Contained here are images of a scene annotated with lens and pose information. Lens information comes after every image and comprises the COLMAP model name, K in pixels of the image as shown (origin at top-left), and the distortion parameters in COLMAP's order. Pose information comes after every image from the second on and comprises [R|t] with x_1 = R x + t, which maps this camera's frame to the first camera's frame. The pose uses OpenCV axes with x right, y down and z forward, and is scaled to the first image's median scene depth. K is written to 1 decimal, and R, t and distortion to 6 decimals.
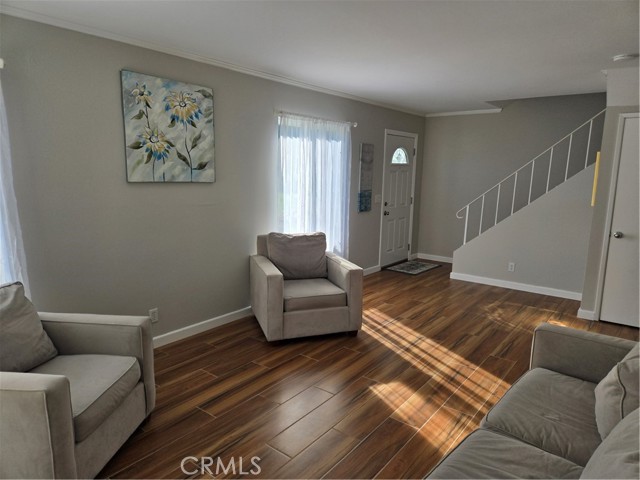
lens RADIAL K [[424.8, 0, 319.3], [0, 424.8, 242.0], [0, 0, 1]] dist [0.002738, 0.000131]
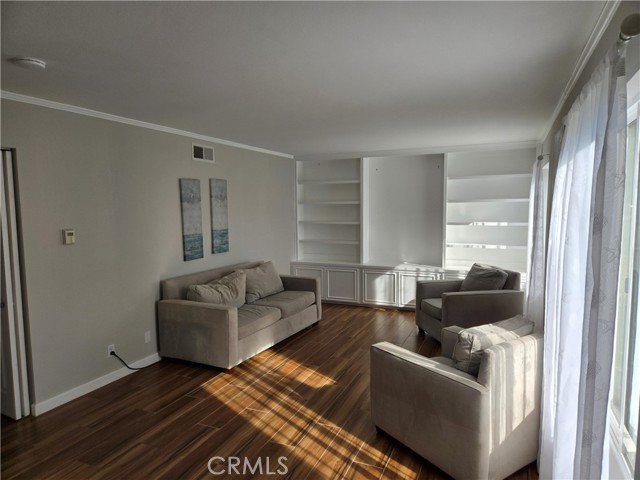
lens RADIAL K [[424.8, 0, 319.6], [0, 424.8, 242.0], [0, 0, 1]] dist [0.002738, 0.000131]
pose [[-0.967335, 0.024482, -0.252316, 0.422912], [-0.043337, 0.964703, 0.259751, -0.350742], [0.249769, 0.262201, -0.932130, 1.822270]]
